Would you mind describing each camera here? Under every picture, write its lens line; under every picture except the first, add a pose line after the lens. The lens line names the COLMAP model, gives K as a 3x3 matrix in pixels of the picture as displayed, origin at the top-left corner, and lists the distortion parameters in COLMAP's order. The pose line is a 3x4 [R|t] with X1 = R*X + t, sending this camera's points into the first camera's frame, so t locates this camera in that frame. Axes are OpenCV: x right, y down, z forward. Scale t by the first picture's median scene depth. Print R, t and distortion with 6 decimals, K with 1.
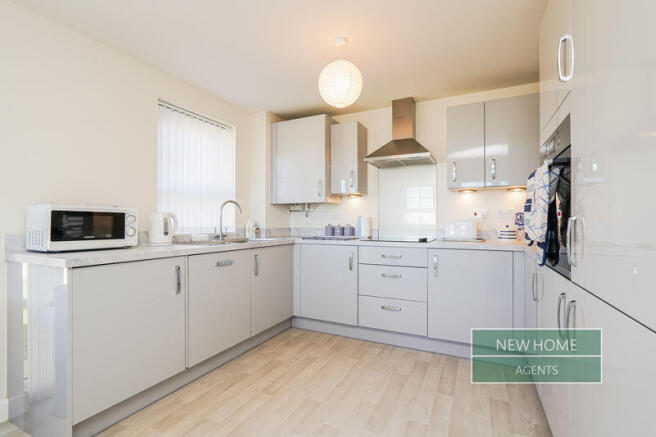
lens RADIAL K [[300.6, 0, 325.4], [0, 300.6, 217.8], [0, 0, 1]] dist [-0.048028, 0.000239]
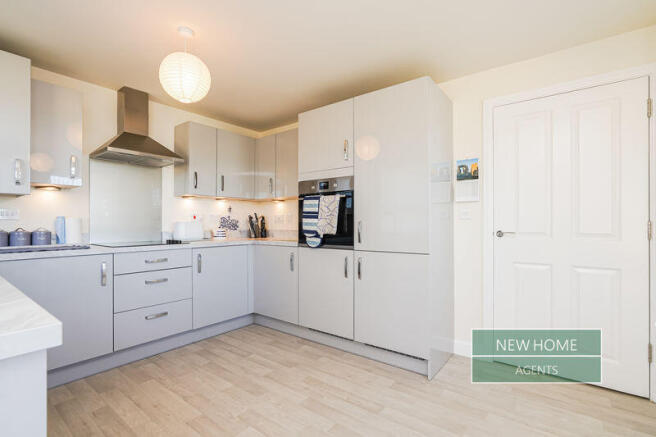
lens RADIAL K [[300.6, 0, 325.4], [0, 300.6, 217.8], [0, 0, 1]] dist [-0.048028, 0.000239]
pose [[0.174418, 0.017883, 0.984509, -0.619648], [-0.008157, 0.999827, -0.016716, 0.004657], [-0.984638, -0.005115, 0.174534, 0.317759]]
